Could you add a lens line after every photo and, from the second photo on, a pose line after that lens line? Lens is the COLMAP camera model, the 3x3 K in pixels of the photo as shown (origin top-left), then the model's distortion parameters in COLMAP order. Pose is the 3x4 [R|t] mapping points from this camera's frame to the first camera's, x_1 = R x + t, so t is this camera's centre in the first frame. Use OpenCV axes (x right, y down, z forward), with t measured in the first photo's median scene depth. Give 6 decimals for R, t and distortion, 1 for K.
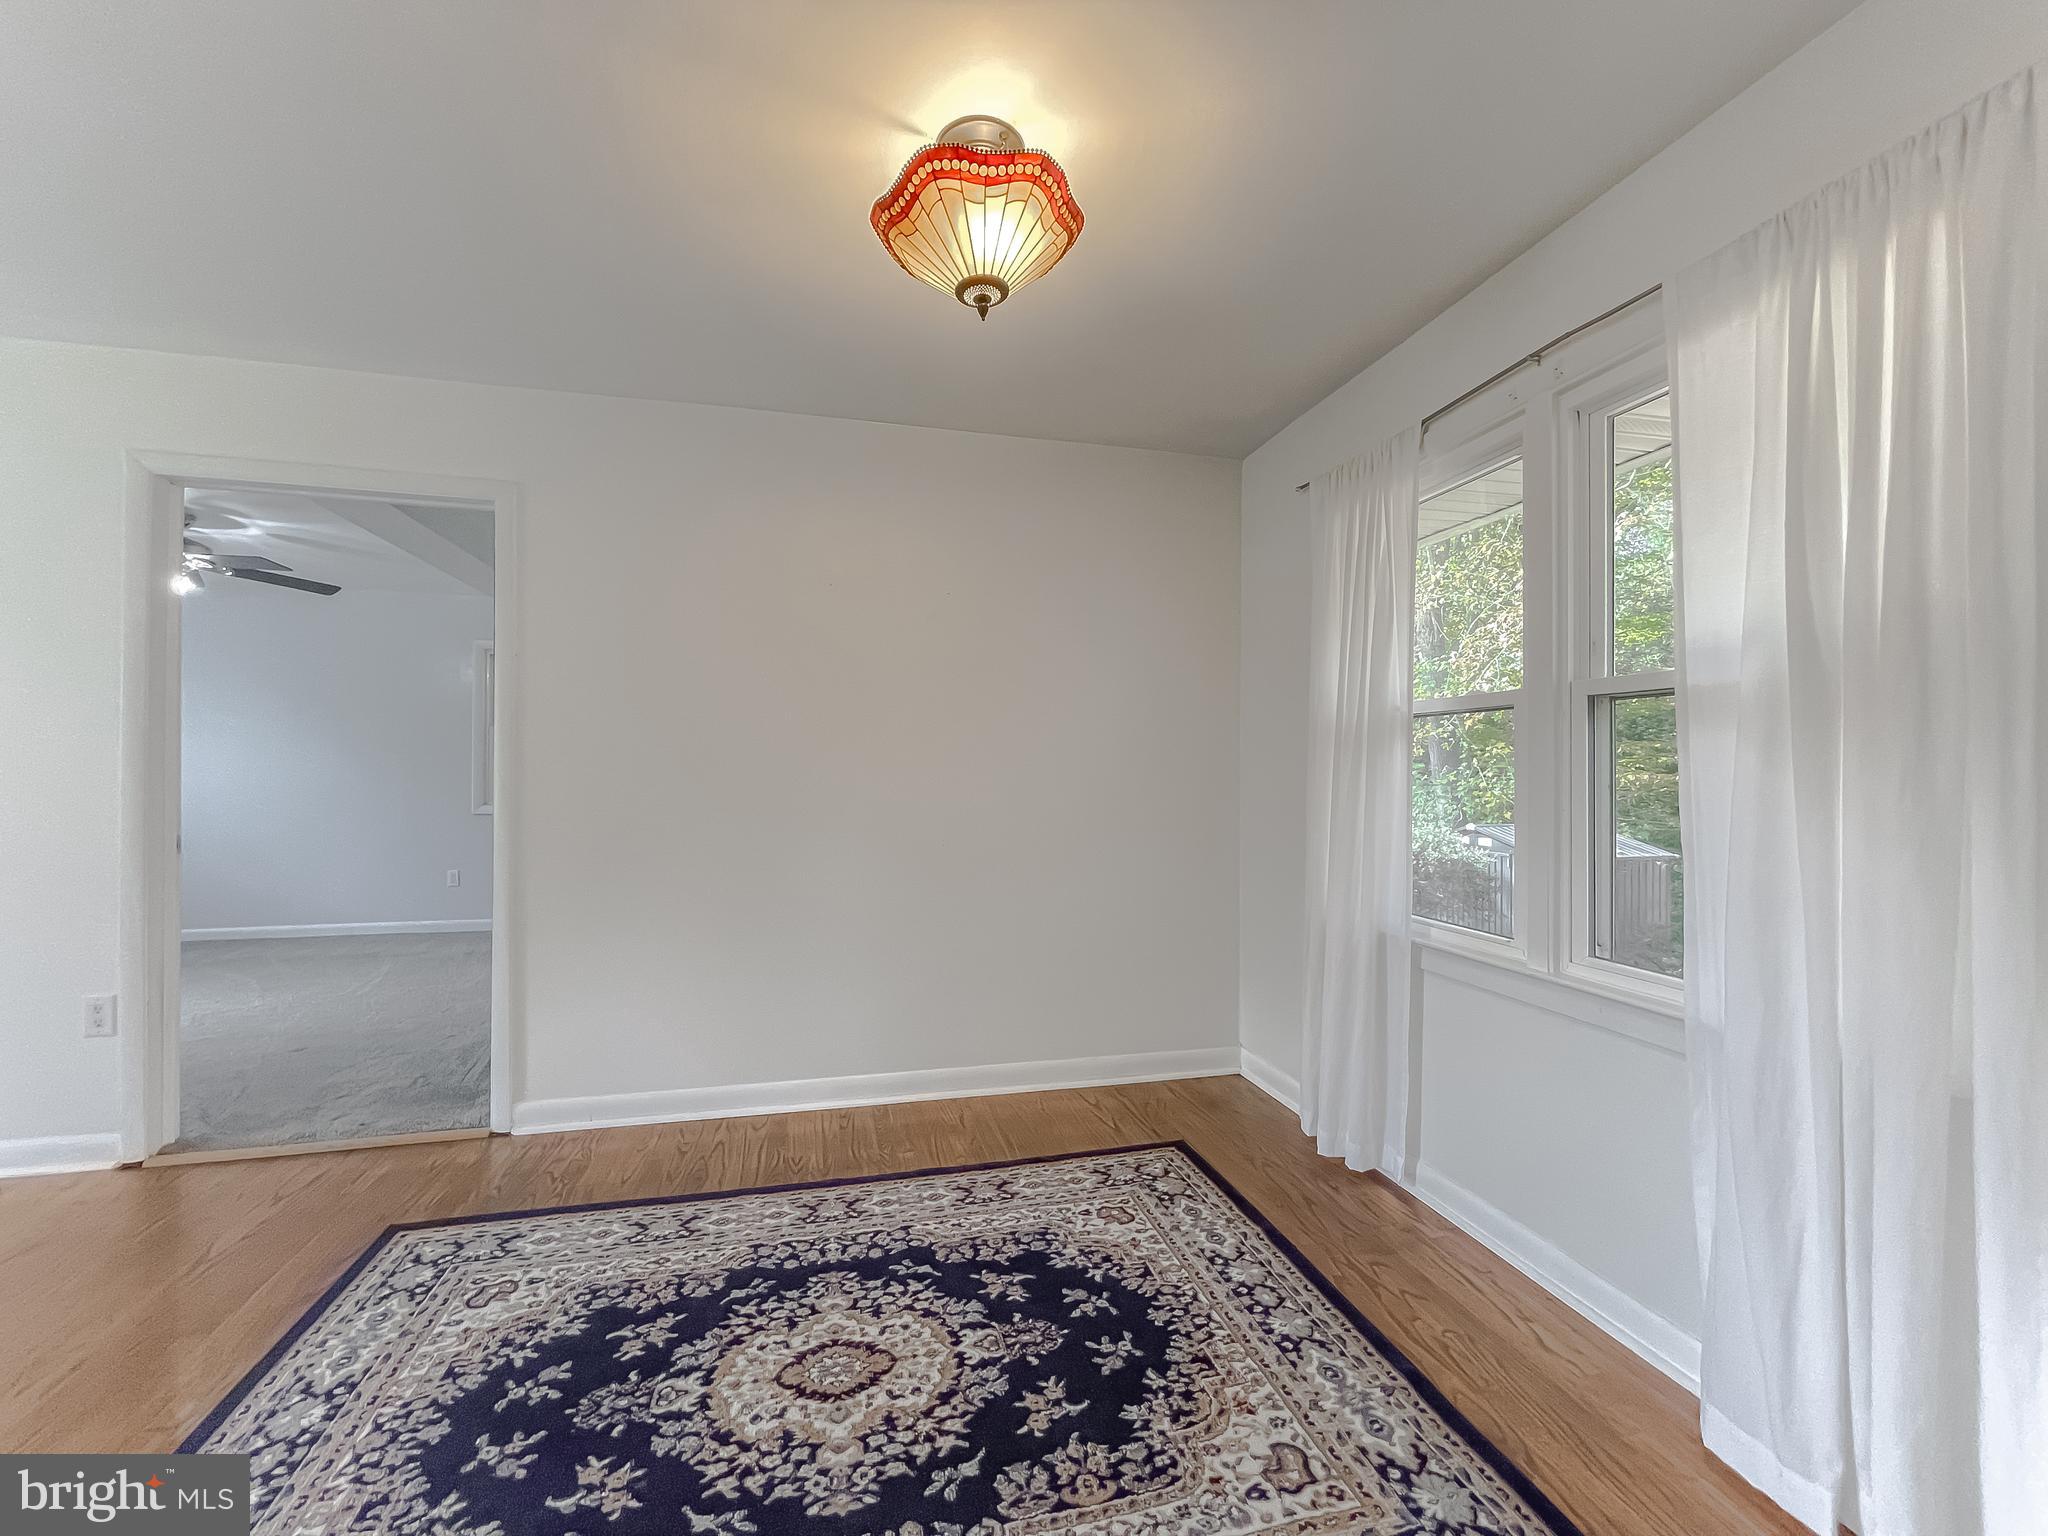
lens RADIAL K [[832.9, 0, 1024.0], [0, 832.9, 768.0], [0, 0, 1]] dist [-0.015284, 0.006950]
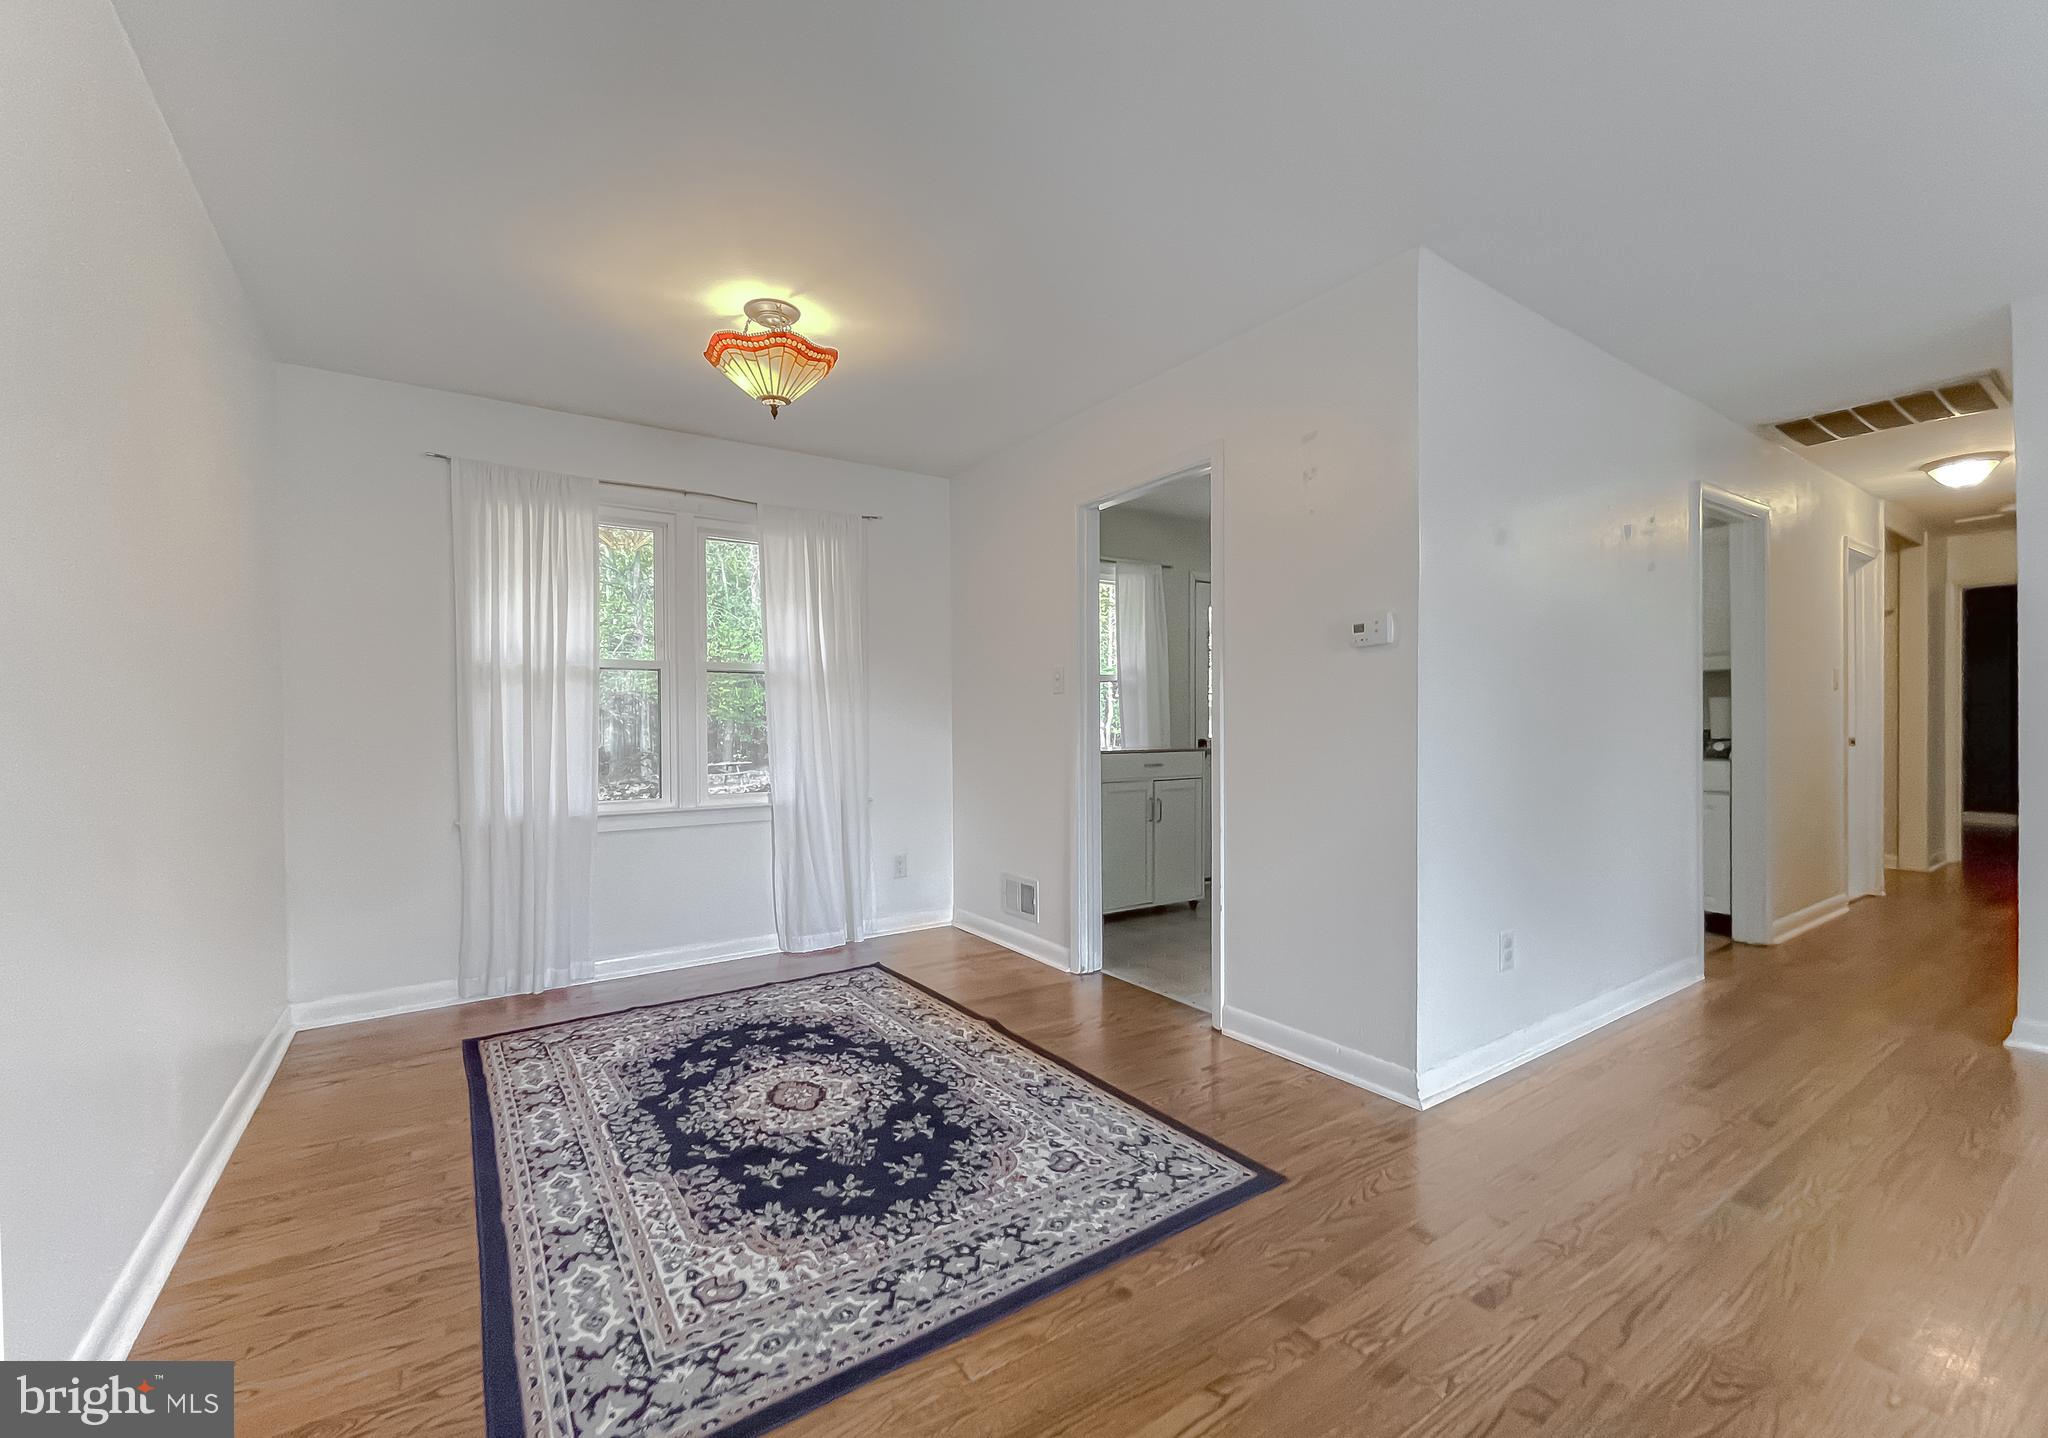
lens RADIAL K [[845.6, 0, 1012.5], [0, 845.6, 729.9], [0, 0, 1]] dist [-0.001304, 0.000146]
pose [[-0.345838, -0.008555, 0.938255, -1.567402], [-0.000934, 0.999961, 0.008773, 0.046853], [-0.938294, 0.002158, -0.345833, 1.017007]]
